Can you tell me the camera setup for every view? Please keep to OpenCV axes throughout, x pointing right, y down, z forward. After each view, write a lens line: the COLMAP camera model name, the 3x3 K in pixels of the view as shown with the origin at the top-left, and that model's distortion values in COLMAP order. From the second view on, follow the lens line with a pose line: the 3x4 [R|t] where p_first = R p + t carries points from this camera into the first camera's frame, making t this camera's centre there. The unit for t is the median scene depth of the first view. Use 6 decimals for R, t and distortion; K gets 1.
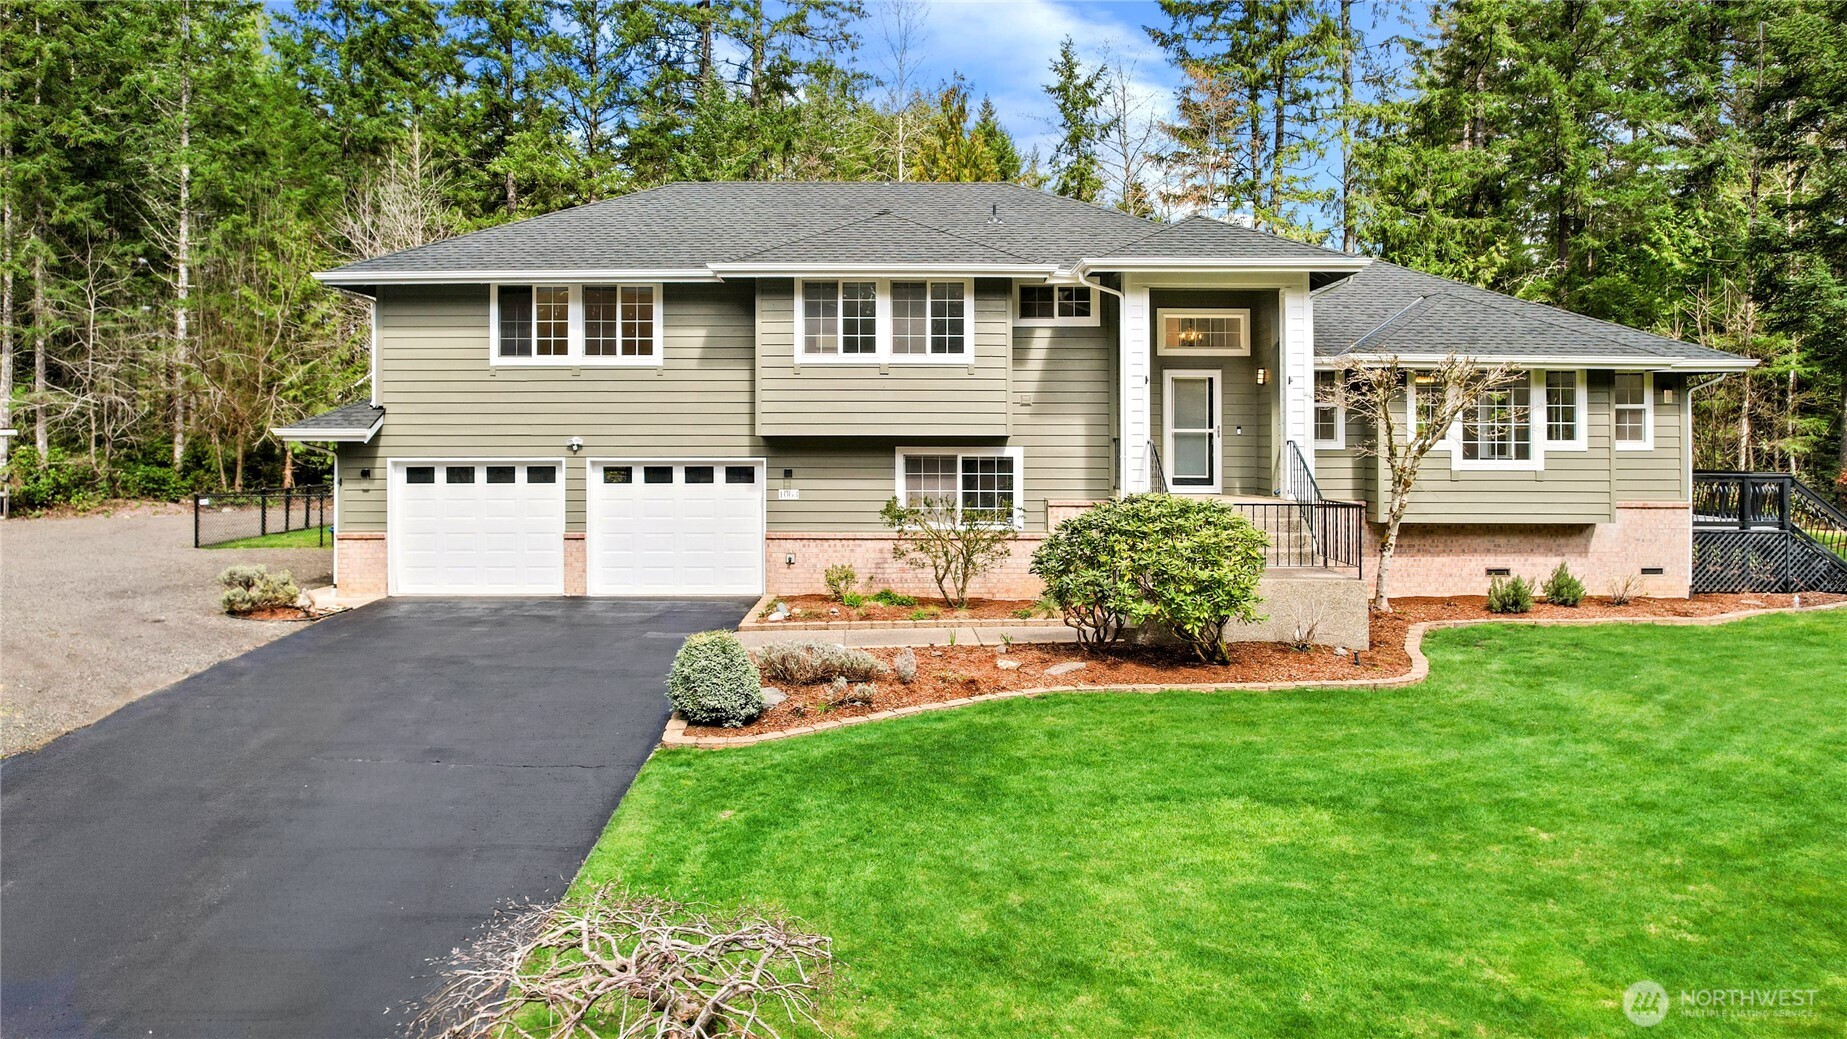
lens RADIAL K [[1252.8, 0, 923.0], [0, 1252.8, 444.9], [0, 0, 1]] dist [-0.036231, 0.043250]
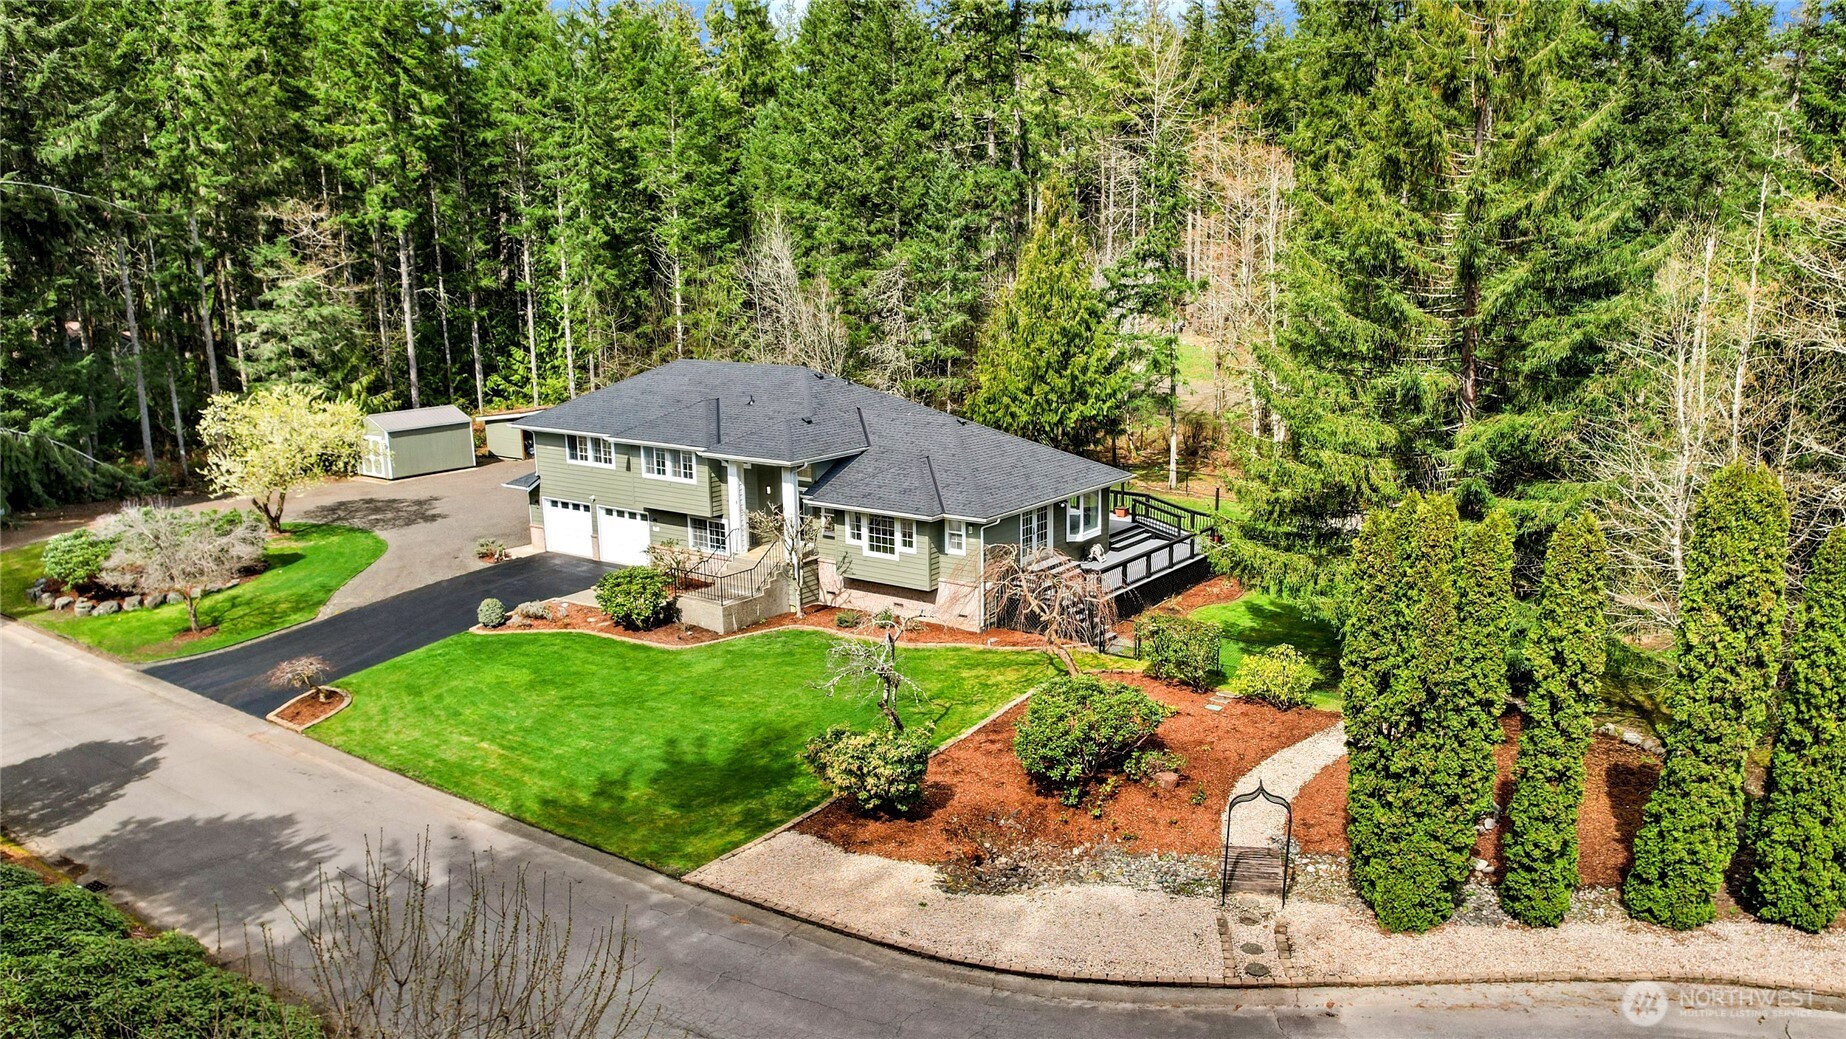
lens RADIAL K [[1252.1, 0, 930.5], [0, 1252.1, 516.0], [0, 0, 1]] dist [-0.036231, 0.043250]
pose [[0.844566, 0.103298, -0.525392, 1.536059], [-0.003056, 0.982129, 0.188184, -0.421404], [0.535442, -0.157328, 0.829789, -0.668065]]
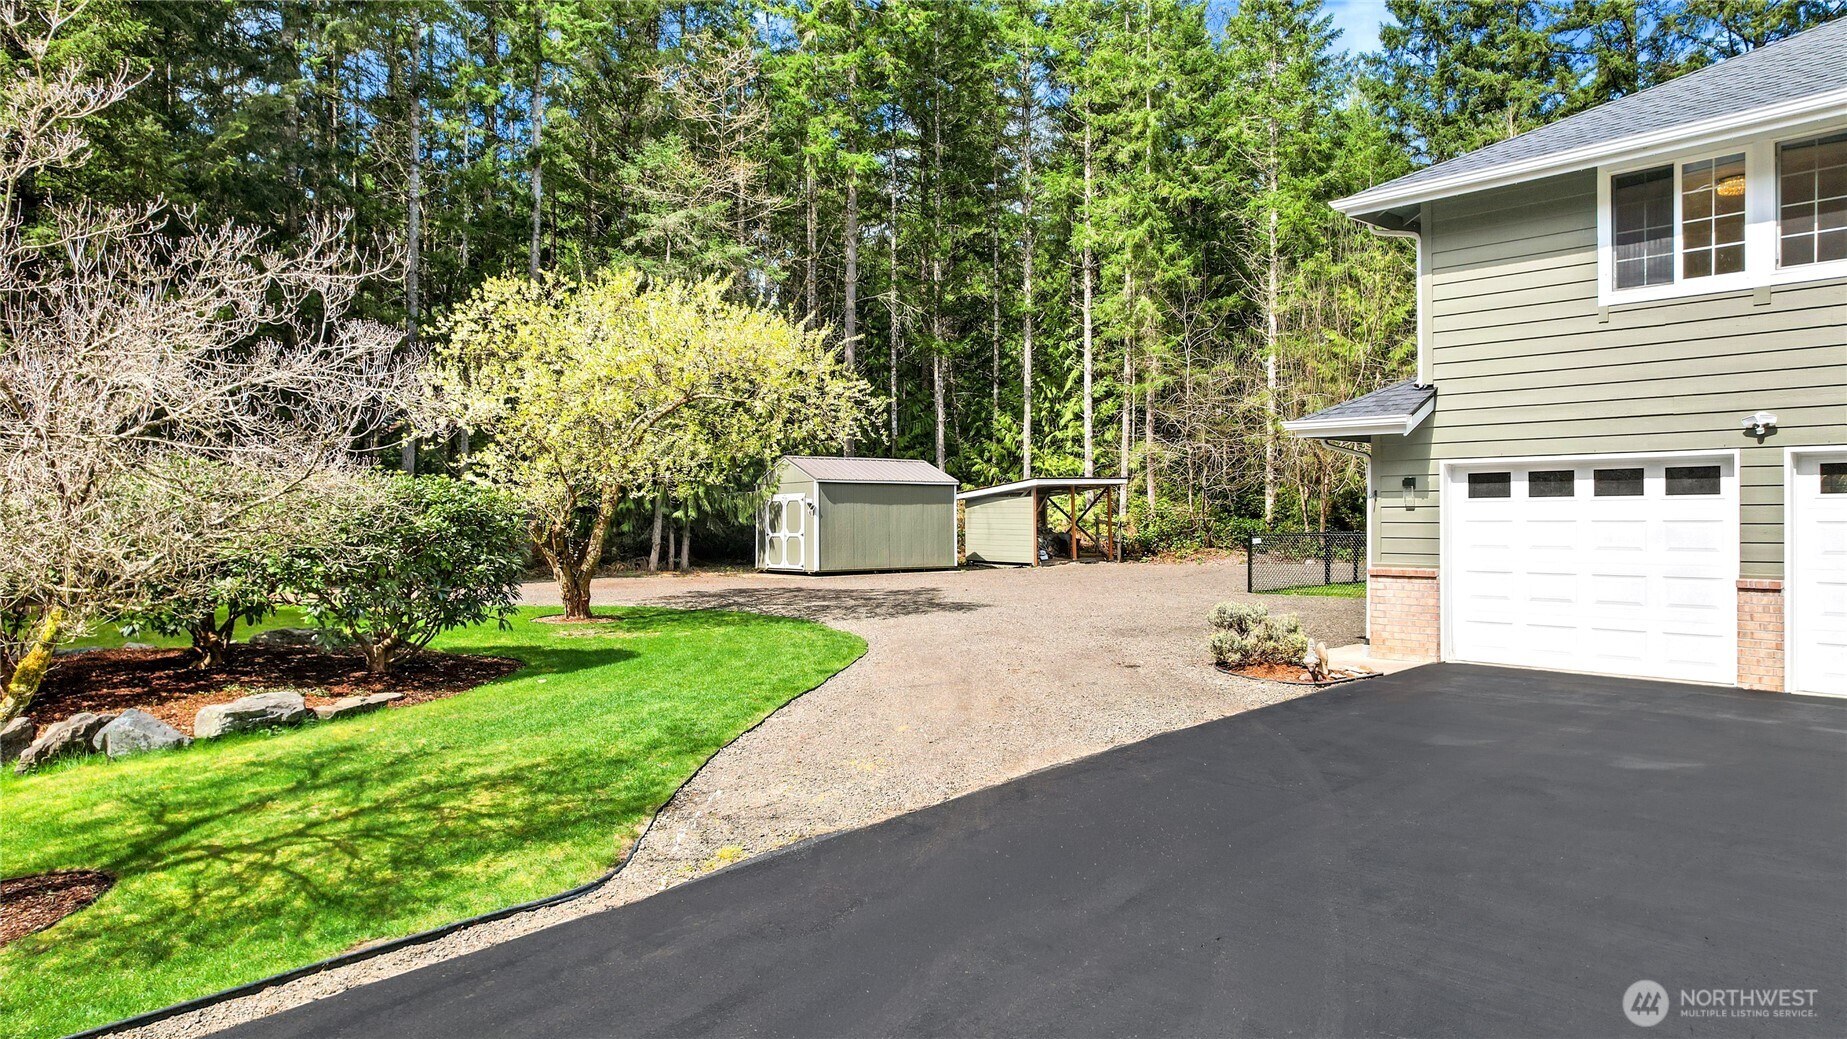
lens RADIAL K [[1252.8, 0, 917.2], [0, 1252.8, 504.7], [0, 0, 1]] dist [-0.036231, 0.043250]
pose [[0.665299, -0.006159, -0.746551, -0.107466], [-0.001642, 0.999951, -0.009713, 0.041597], [0.746575, 0.007688, 0.665257, 0.324041]]
